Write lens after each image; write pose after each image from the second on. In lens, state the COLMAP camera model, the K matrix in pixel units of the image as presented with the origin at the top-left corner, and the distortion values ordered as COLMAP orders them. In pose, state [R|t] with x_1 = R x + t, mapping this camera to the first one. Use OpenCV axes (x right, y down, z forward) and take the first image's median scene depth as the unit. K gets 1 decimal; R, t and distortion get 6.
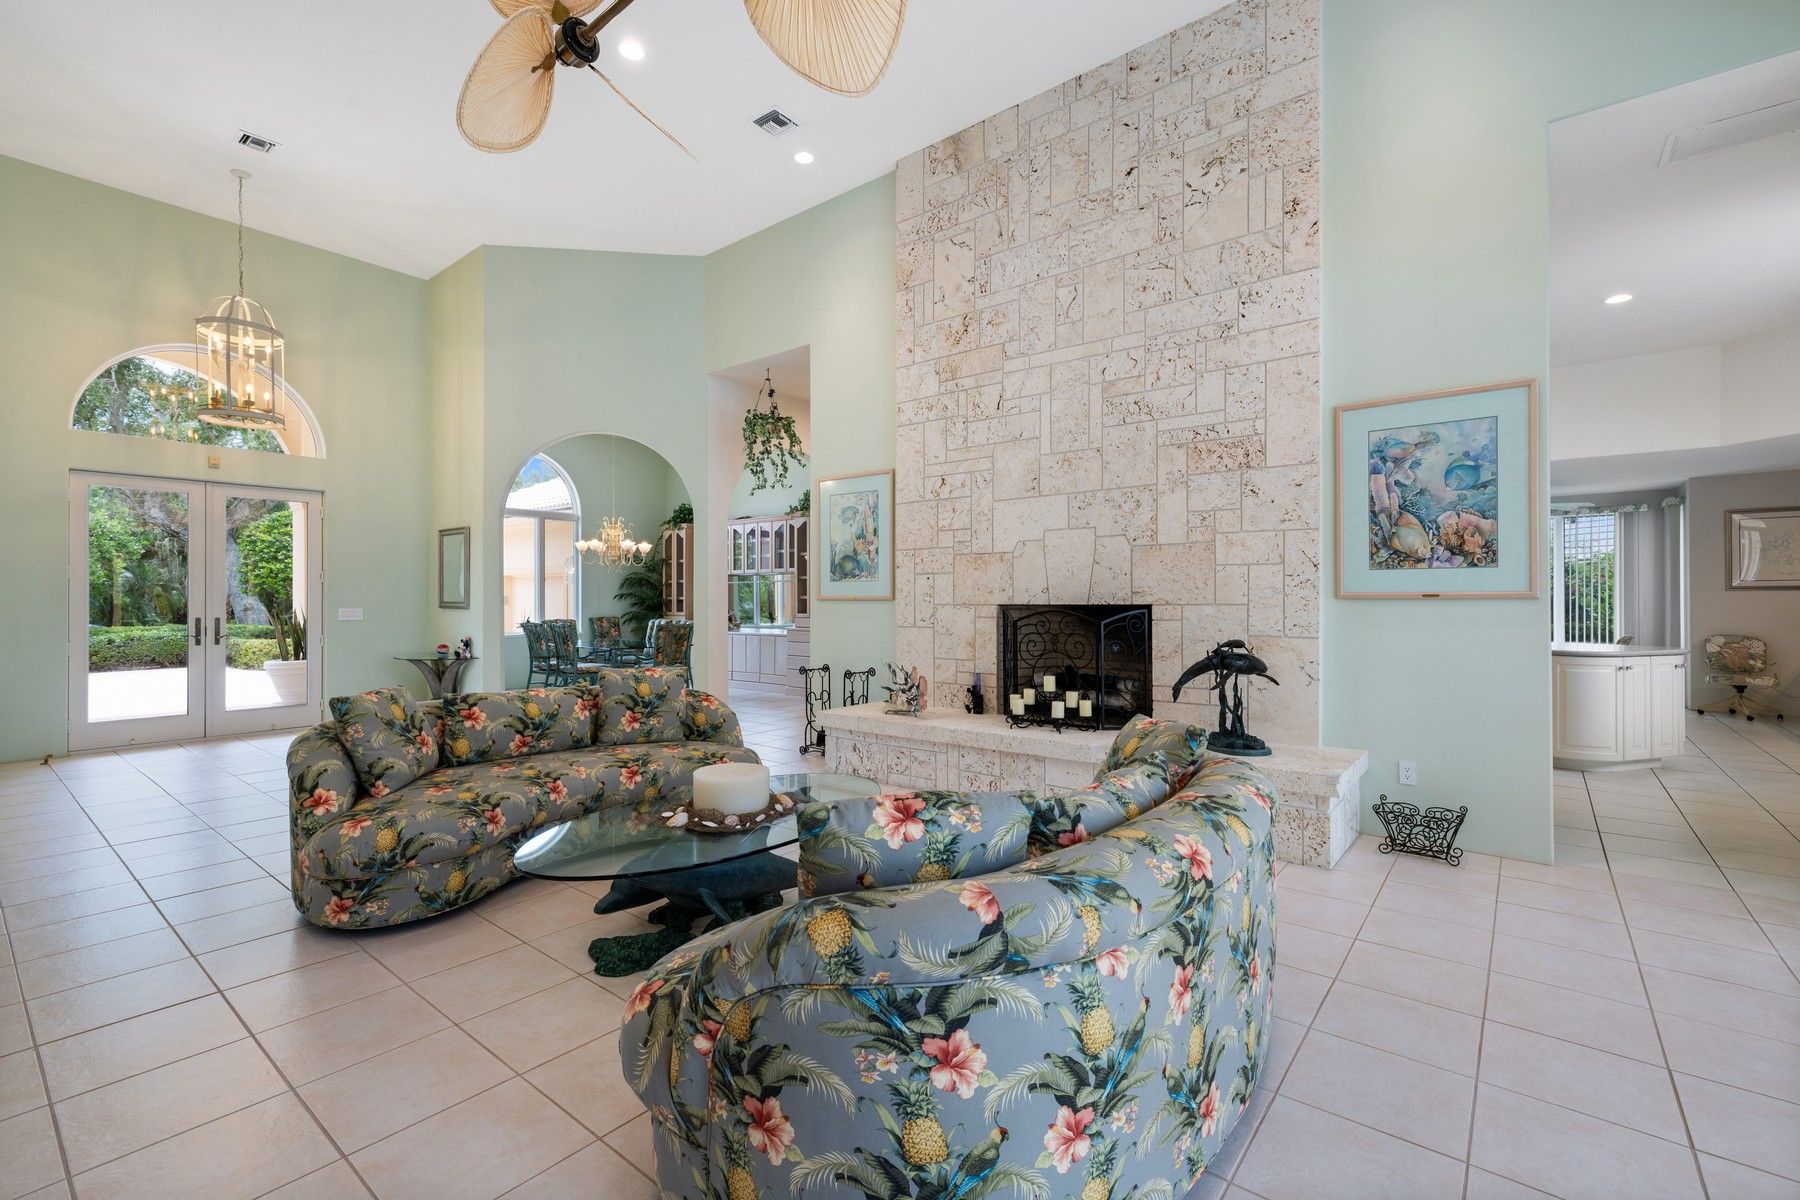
lens RADIAL K [[789.9, 0, 892.1], [0, 789.9, 595.6], [0, 0, 1]] dist [0.005051, 0.000659]
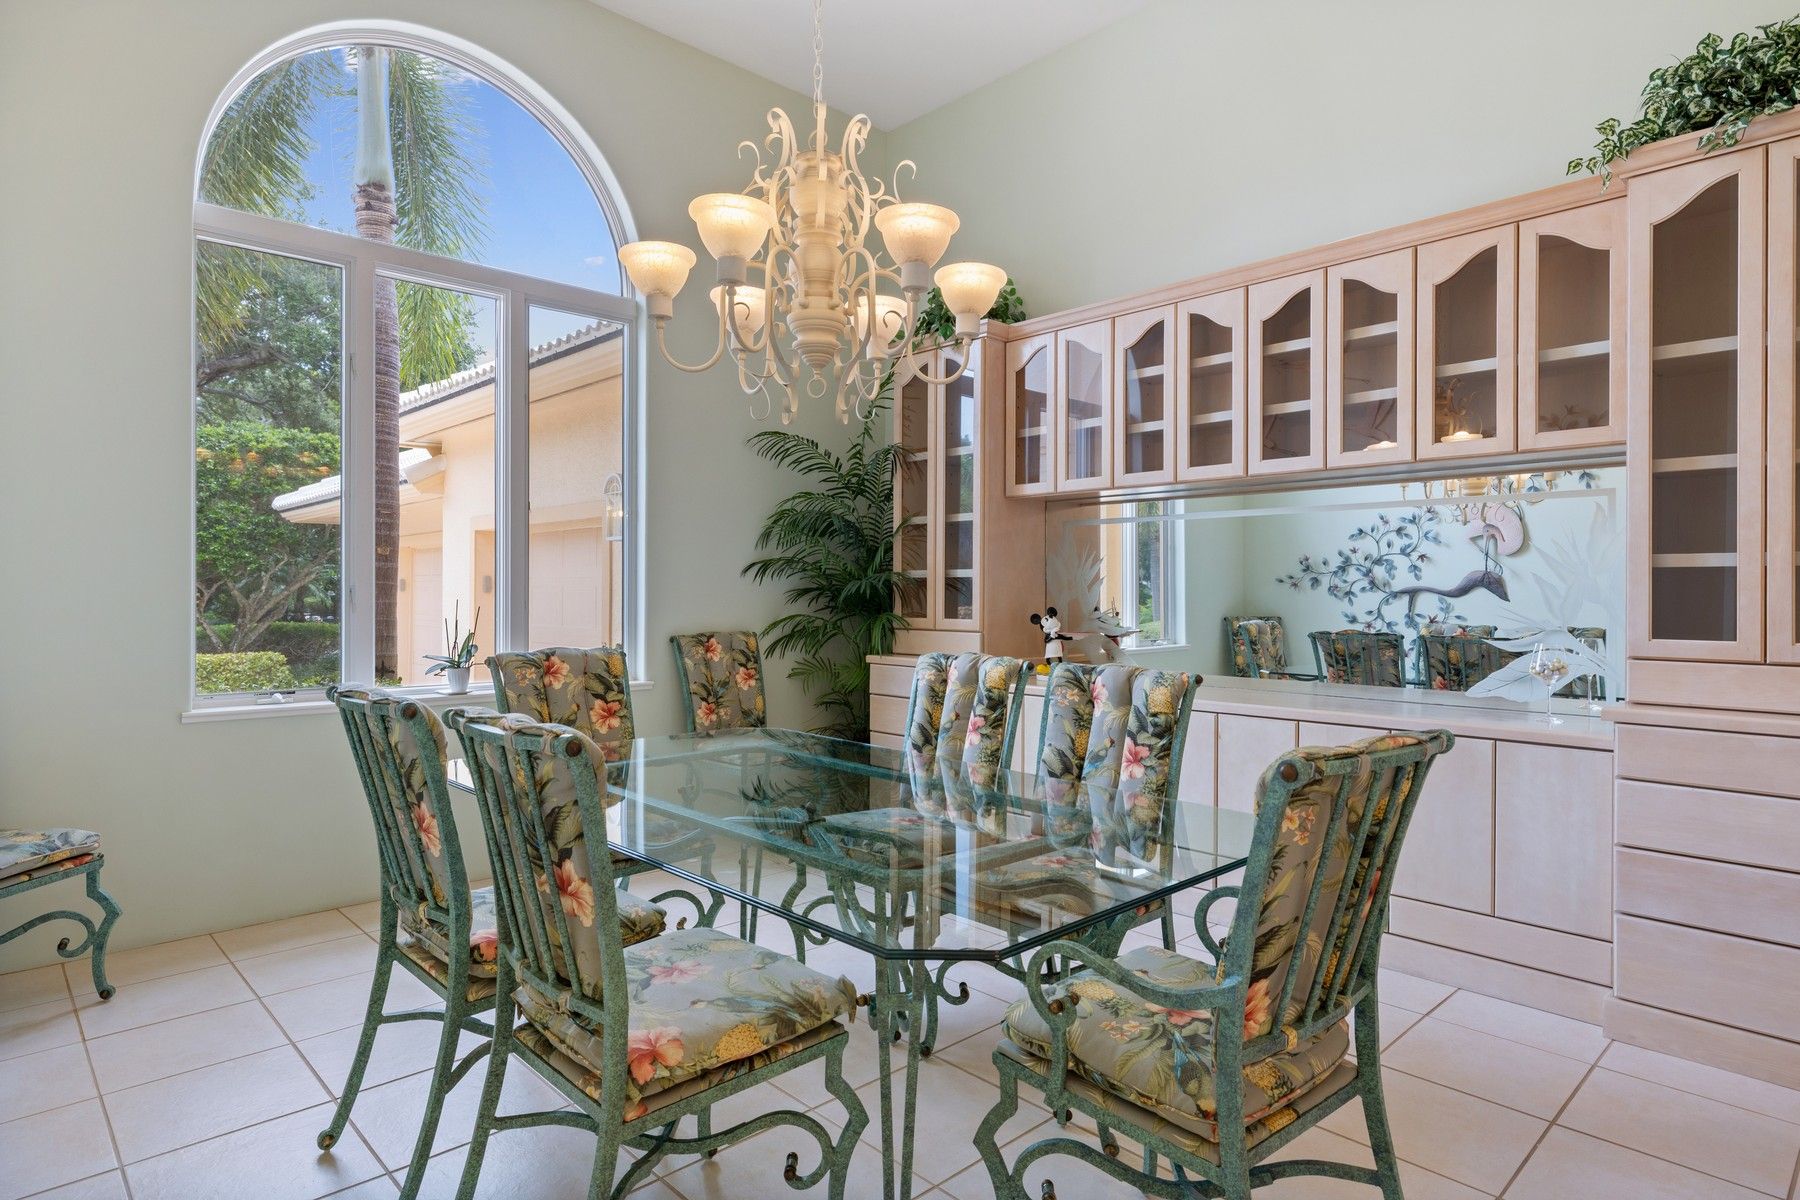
lens RADIAL K [[962.9, 0, 899.8], [0, 962.9, 608.4], [0, 0, 1]] dist [-0.023471, -0.000774]
pose [[0.993499, 0.008210, -0.113549, -0.575629], [-0.006285, 0.999830, 0.017308, 0.024266], [0.113671, -0.016482, 0.993382, 1.462893]]
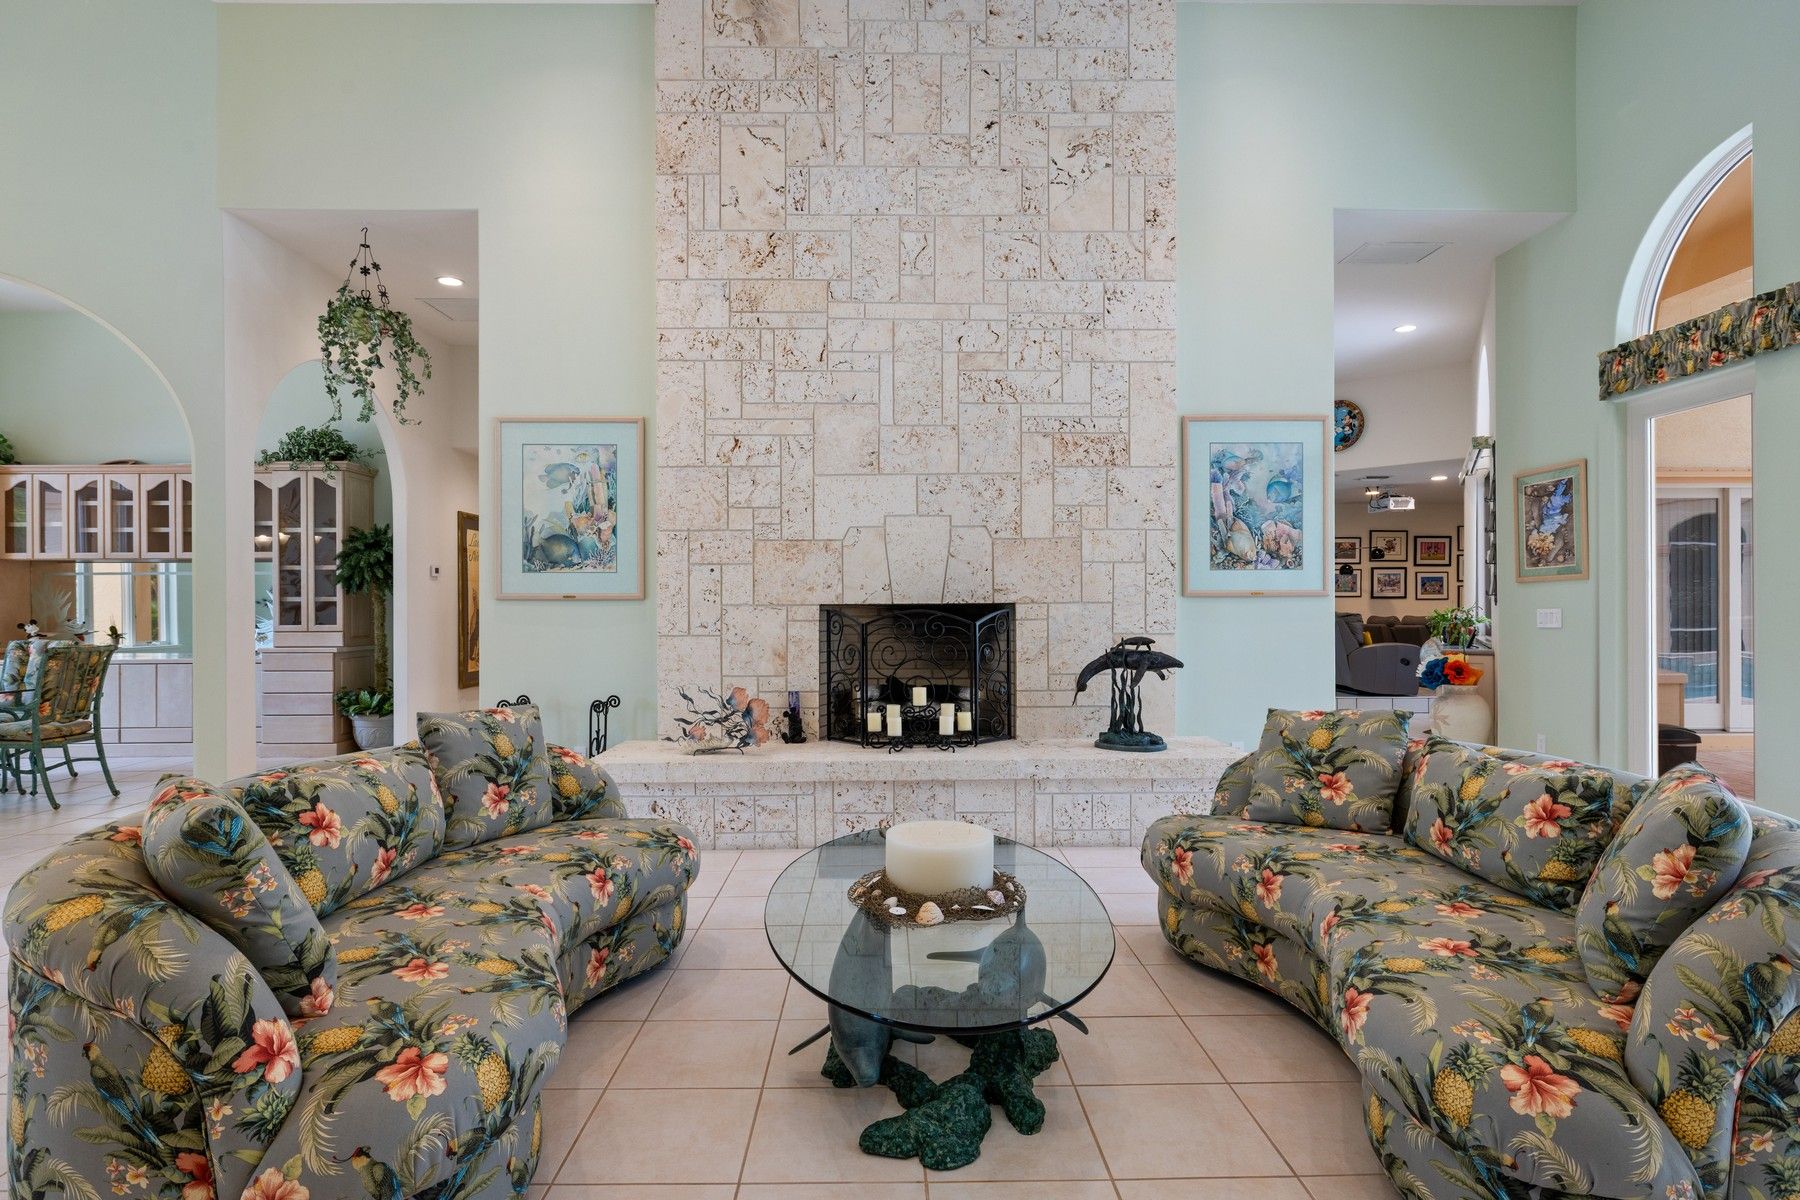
lens RADIAL K [[948.9, 0, 895.4], [0, 948.9, 607.2], [0, 0, 1]] dist [-0.001348, -0.001685]
pose [[0.761624, -0.001639, 0.648017, -0.469073], [-0.000468, 0.999995, 0.003079, 0.012052], [-0.648019, -0.002648, 0.761620, 0.234082]]
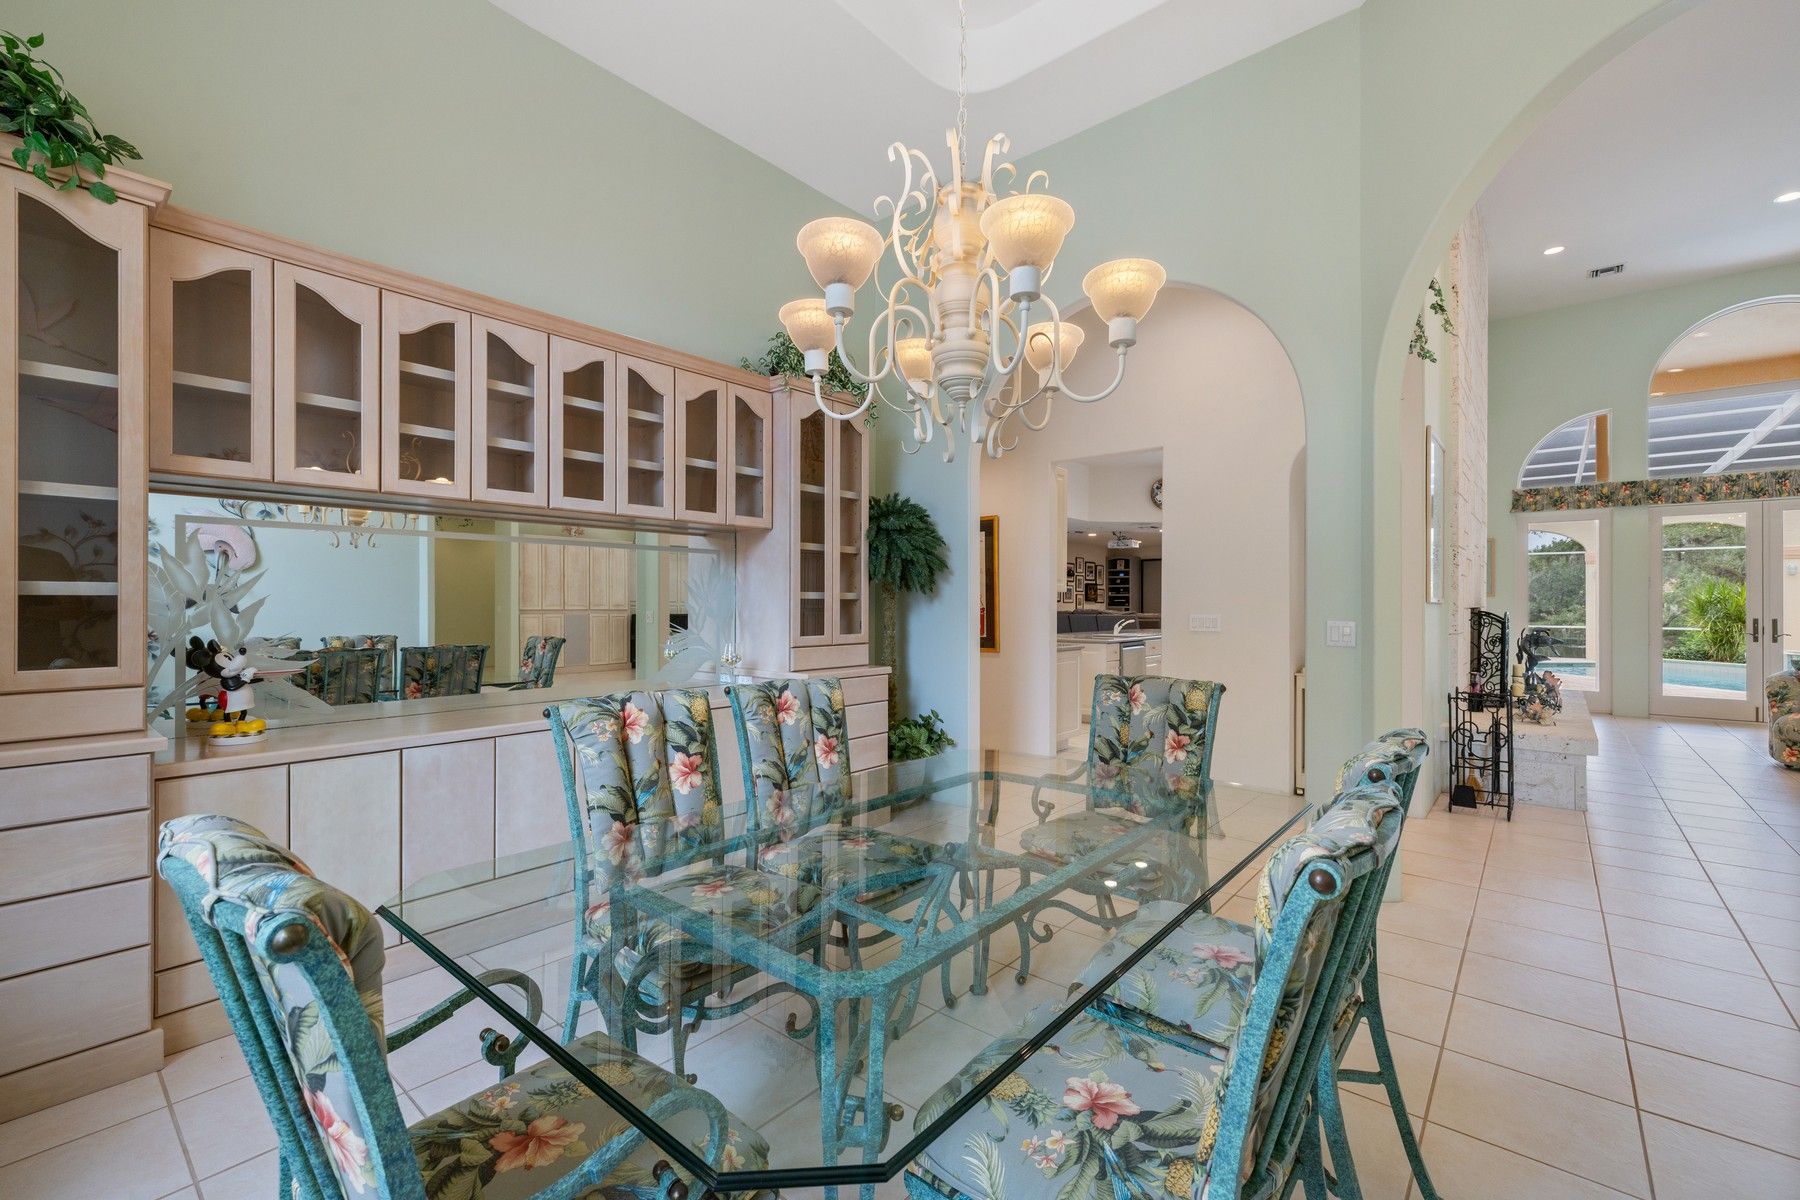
lens RADIAL K [[789.9, 0, 901.4], [0, 789.9, 601.2], [0, 0, 1]] dist [0.005051, 0.000659]
pose [[-0.001674, 0.003717, 0.999992, -1.024440], [-0.008092, 0.999960, -0.003730, 0.012464], [-0.999966, -0.008098, -0.001644, 1.902144]]
